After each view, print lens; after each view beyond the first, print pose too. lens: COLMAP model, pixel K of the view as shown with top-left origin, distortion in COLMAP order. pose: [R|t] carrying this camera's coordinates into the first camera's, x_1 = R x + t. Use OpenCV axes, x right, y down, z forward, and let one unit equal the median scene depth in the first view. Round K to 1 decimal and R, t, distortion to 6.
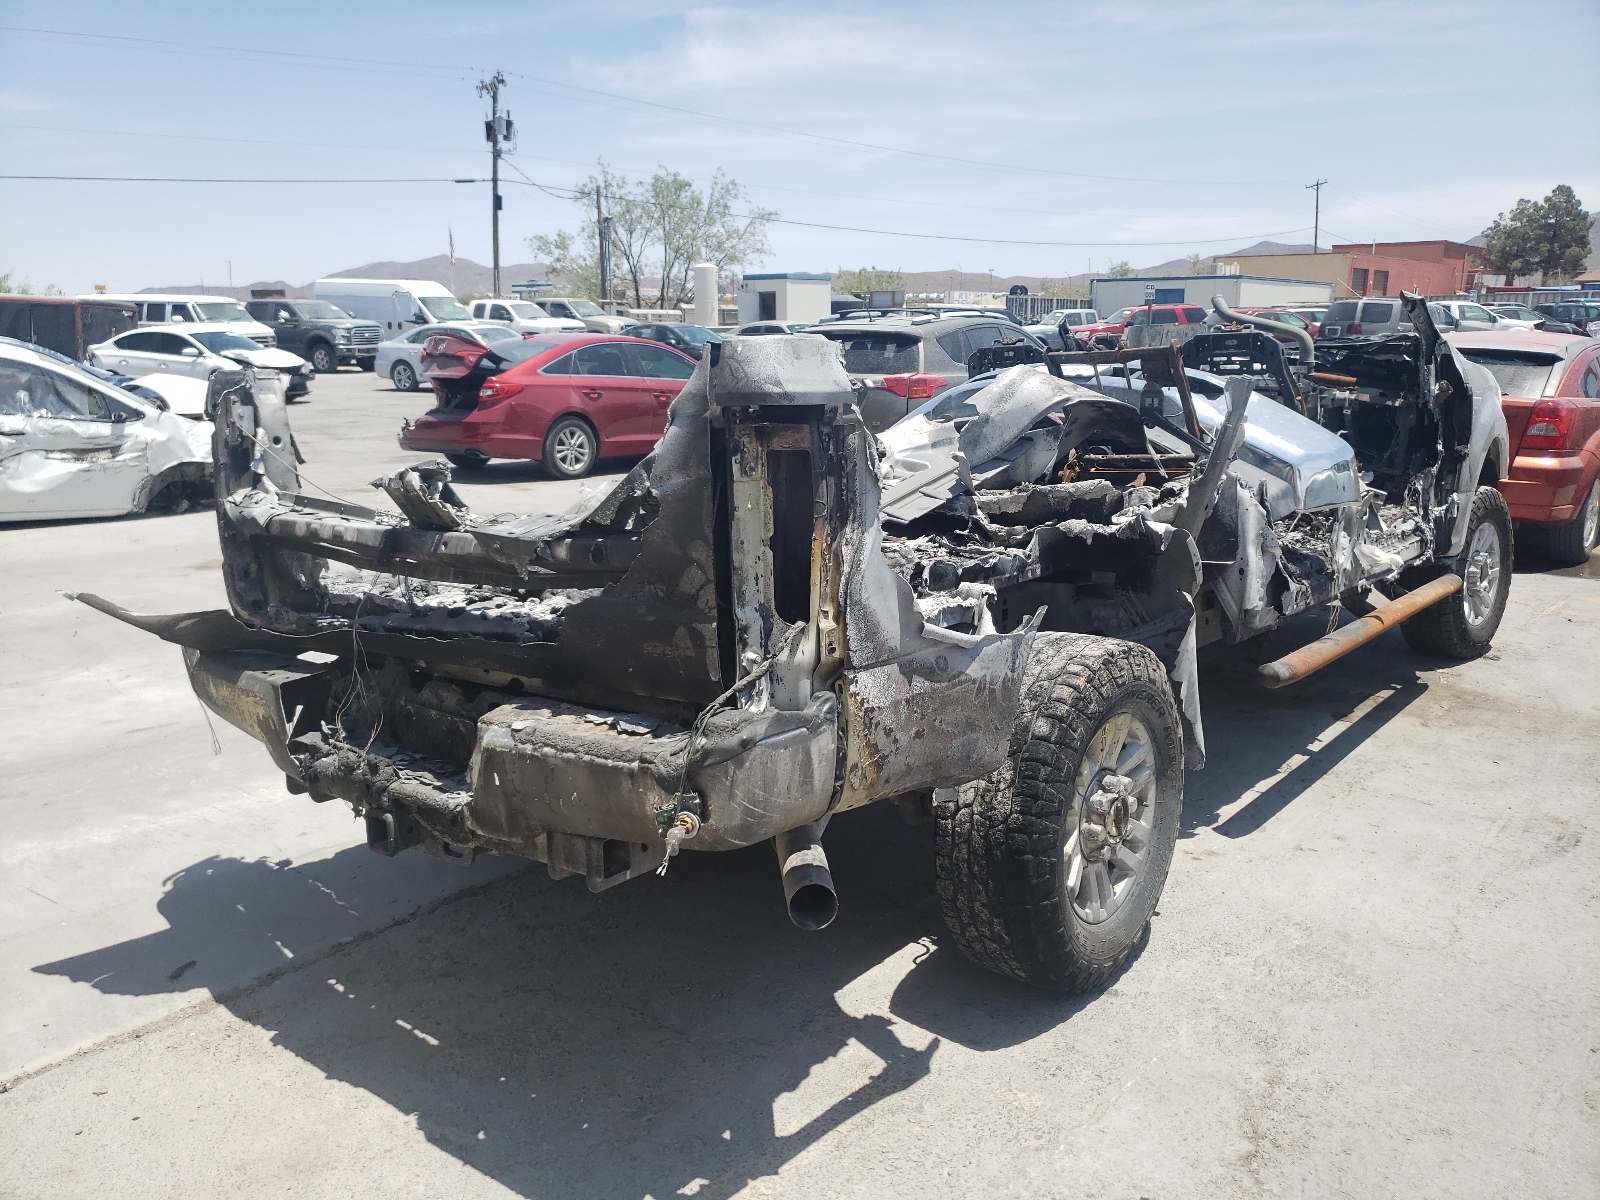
lens RADIAL K [[1252.9, 0, 787.7], [0, 1252.9, 600.0], [0, 0, 1]] dist [0.011311, 0.002015]
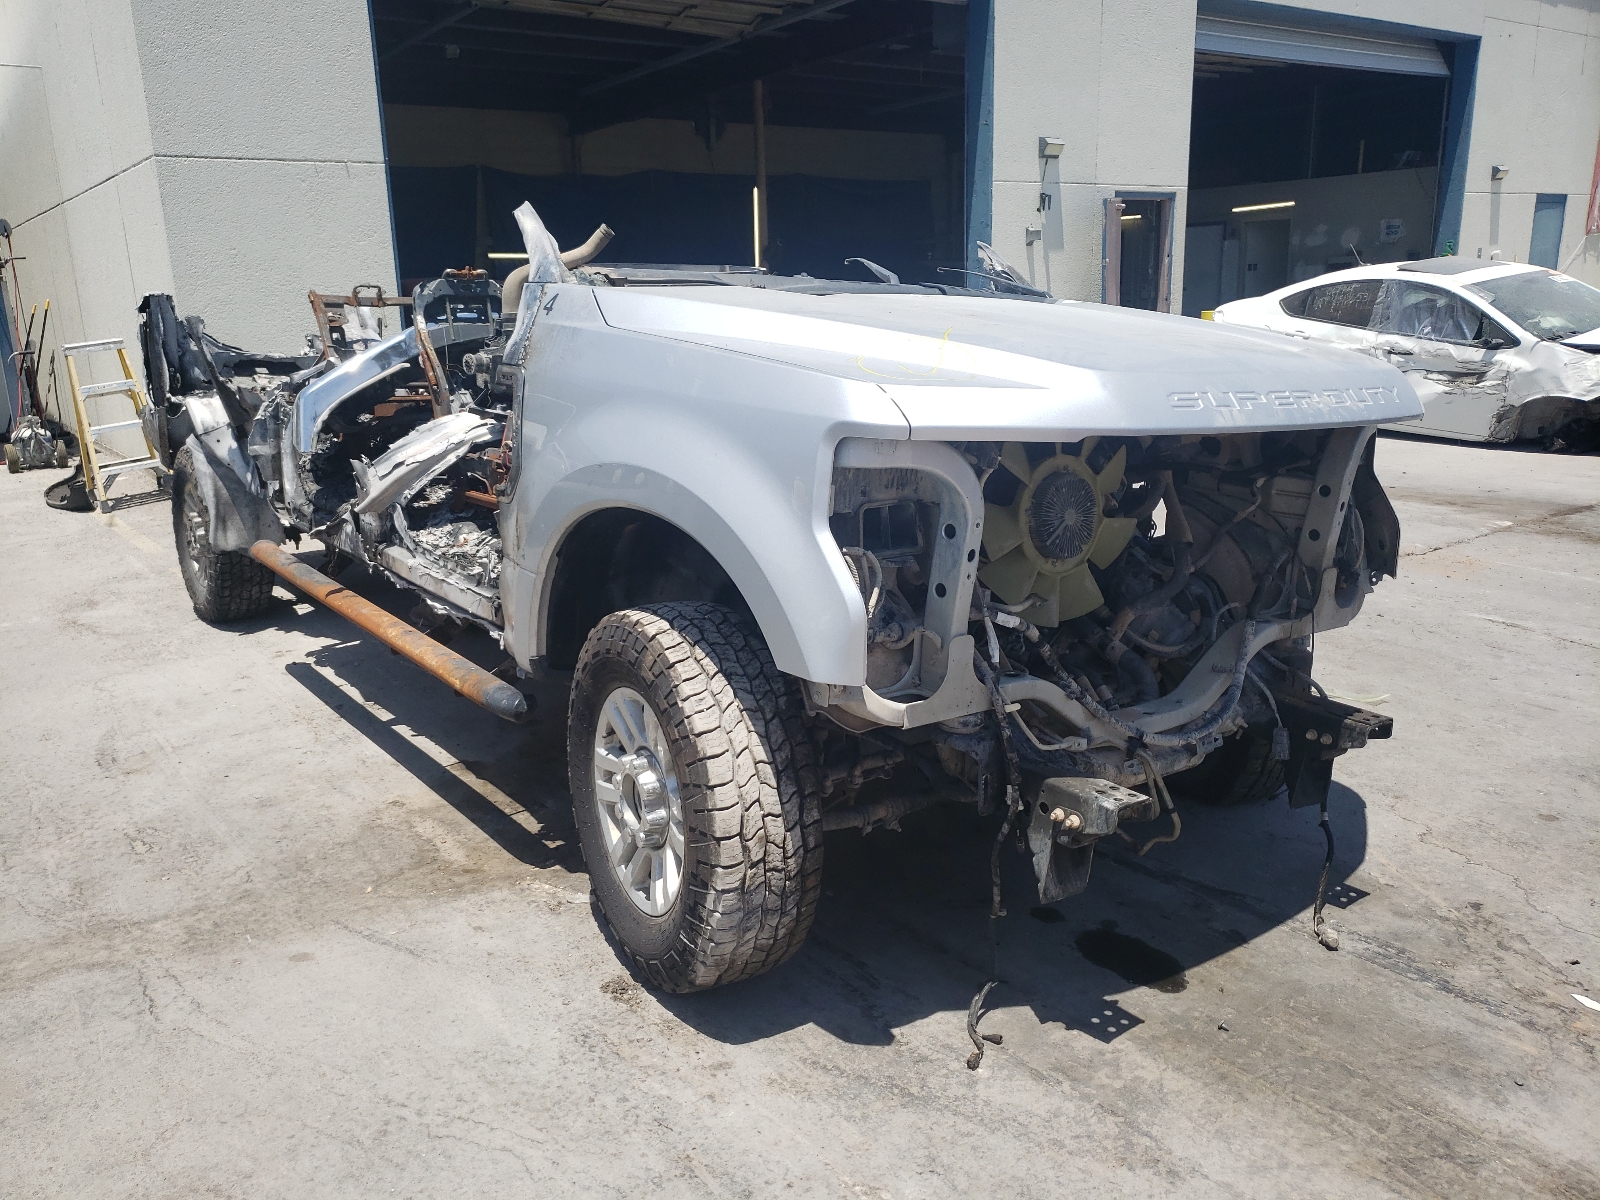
lens RADIAL K [[1252.9, 0, 792.3], [0, 1252.9, 609.5], [0, 0, 1]] dist [0.011311, 0.002015]
pose [[-0.239672, 0.248581, -0.938491, 0.608376], [-0.175351, 0.939684, 0.293678, -0.147240], [0.954887, 0.234952, -0.181627, 0.720510]]
